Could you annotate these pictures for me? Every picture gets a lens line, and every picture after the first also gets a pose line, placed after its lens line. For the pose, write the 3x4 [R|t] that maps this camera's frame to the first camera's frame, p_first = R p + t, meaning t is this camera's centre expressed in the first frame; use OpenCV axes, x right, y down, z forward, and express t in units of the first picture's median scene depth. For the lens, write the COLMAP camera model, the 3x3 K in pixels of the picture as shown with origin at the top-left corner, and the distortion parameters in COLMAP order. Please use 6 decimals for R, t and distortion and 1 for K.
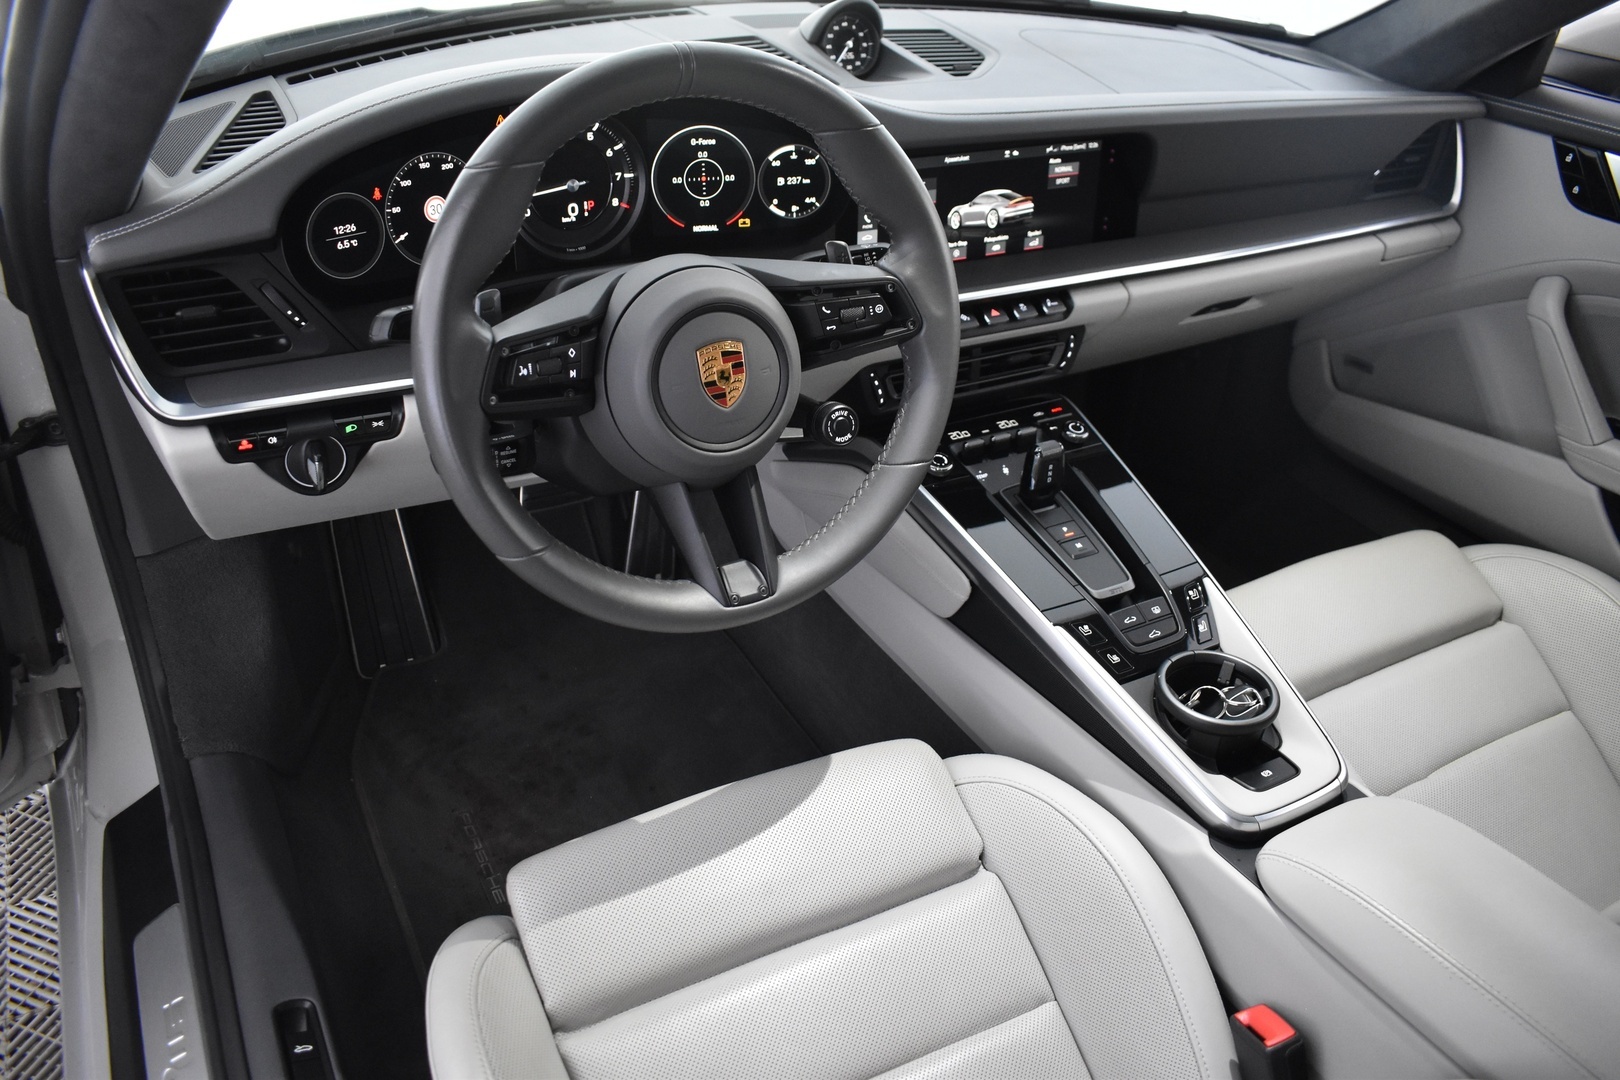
lens RADIAL K [[1264.2, 0, 813.0], [0, 1264.2, 490.0], [0, 0, 1]] dist [-0.090282, 0.004441]
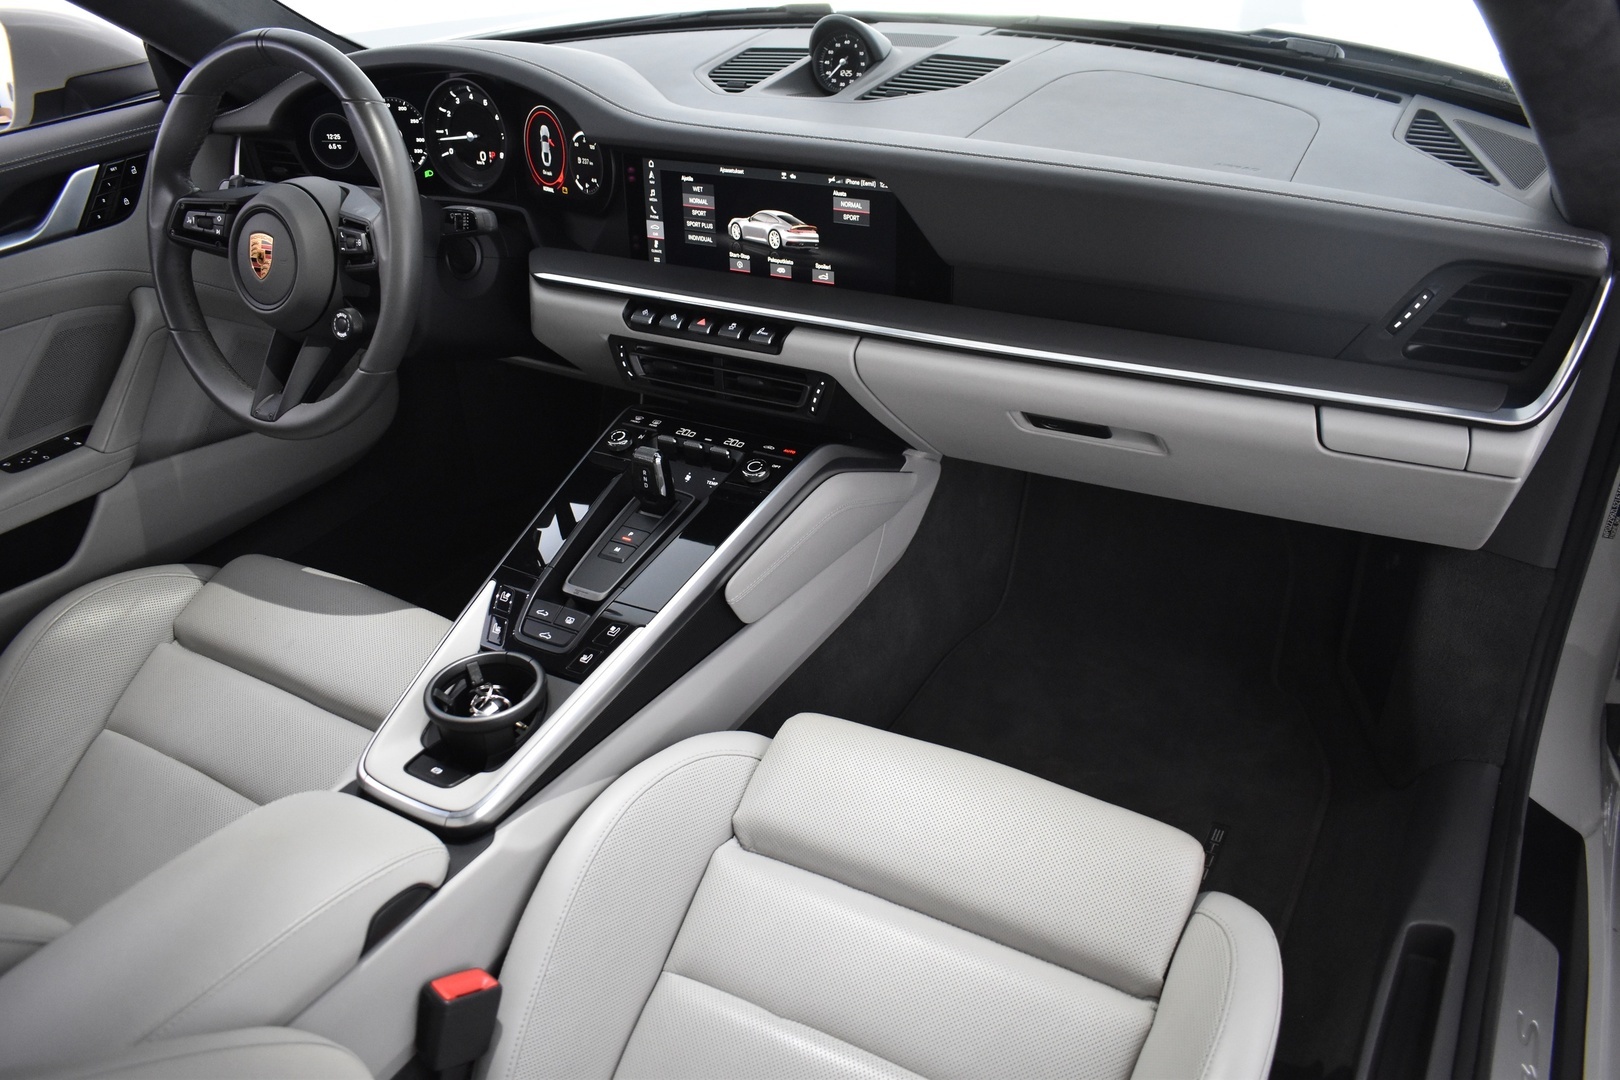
lens RADIAL K [[1264.2, 0, 812.5], [0, 1264.2, 487.0], [0, 0, 1]] dist [-0.090282, 0.004441]
pose [[0.521735, 0.340533, -0.782195, 0.997365], [-0.359490, 0.919257, 0.160418, -0.206622], [0.773666, 0.197496, 0.602027, 0.467227]]
